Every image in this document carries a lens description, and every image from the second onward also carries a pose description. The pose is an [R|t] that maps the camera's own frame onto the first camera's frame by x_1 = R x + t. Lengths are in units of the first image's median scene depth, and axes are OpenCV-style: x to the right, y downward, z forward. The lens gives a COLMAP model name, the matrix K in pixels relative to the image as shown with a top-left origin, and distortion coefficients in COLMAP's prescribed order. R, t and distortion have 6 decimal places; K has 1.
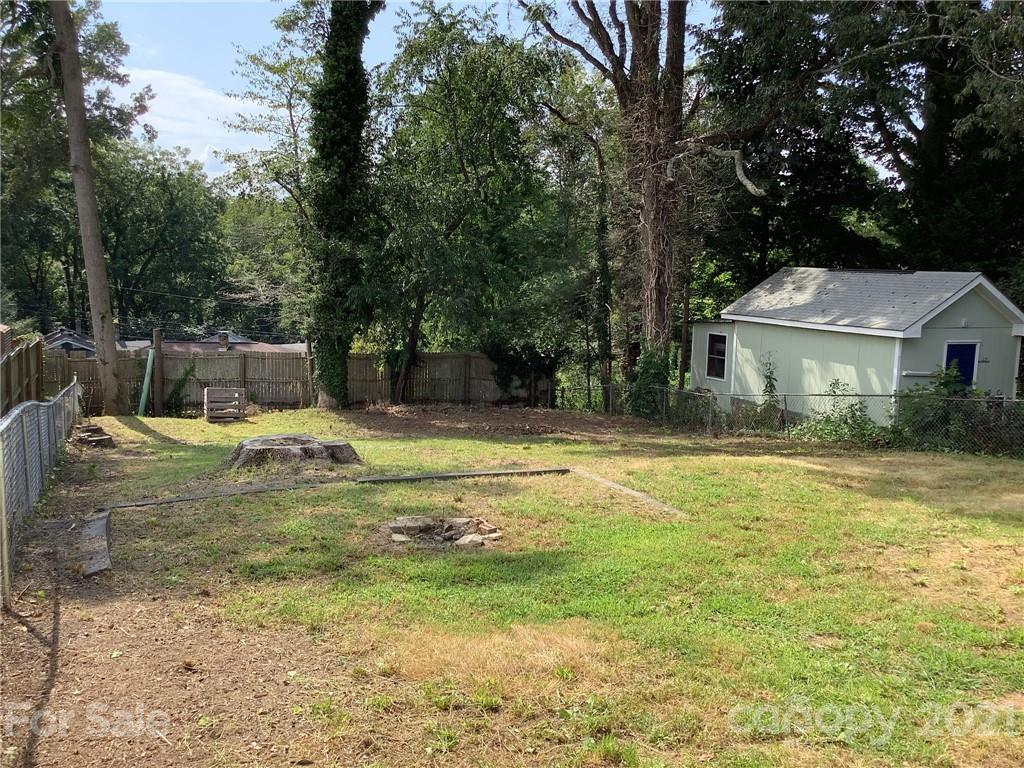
lens RADIAL K [[942.3, 0, 518.3], [0, 942.3, 384.8], [0, 0, 1]] dist [0.020368, 0.000000]
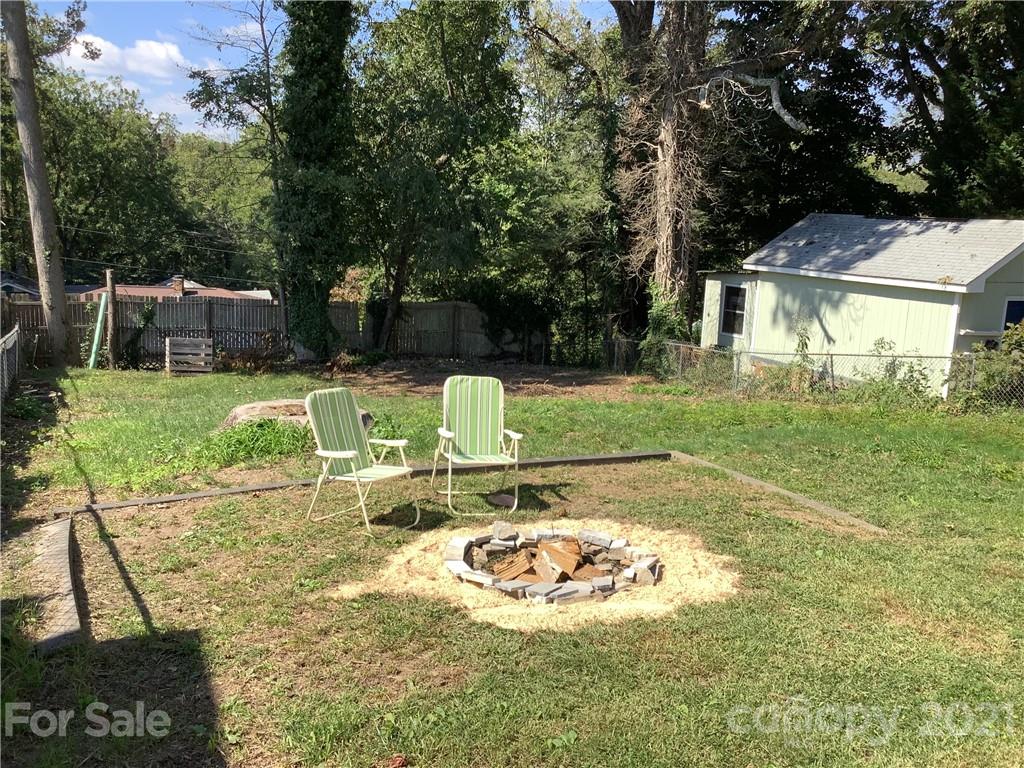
lens RADIAL K [[942.3, 0, 510.1], [0, 942.3, 390.9], [0, 0, 1]] dist [0.020368, 0.000000]
pose [[0.999067, 0.011909, 0.041503, -0.042502], [-0.014247, 0.998300, 0.056514, -0.001277], [-0.040759, -0.057052, 0.997539, 0.092553]]
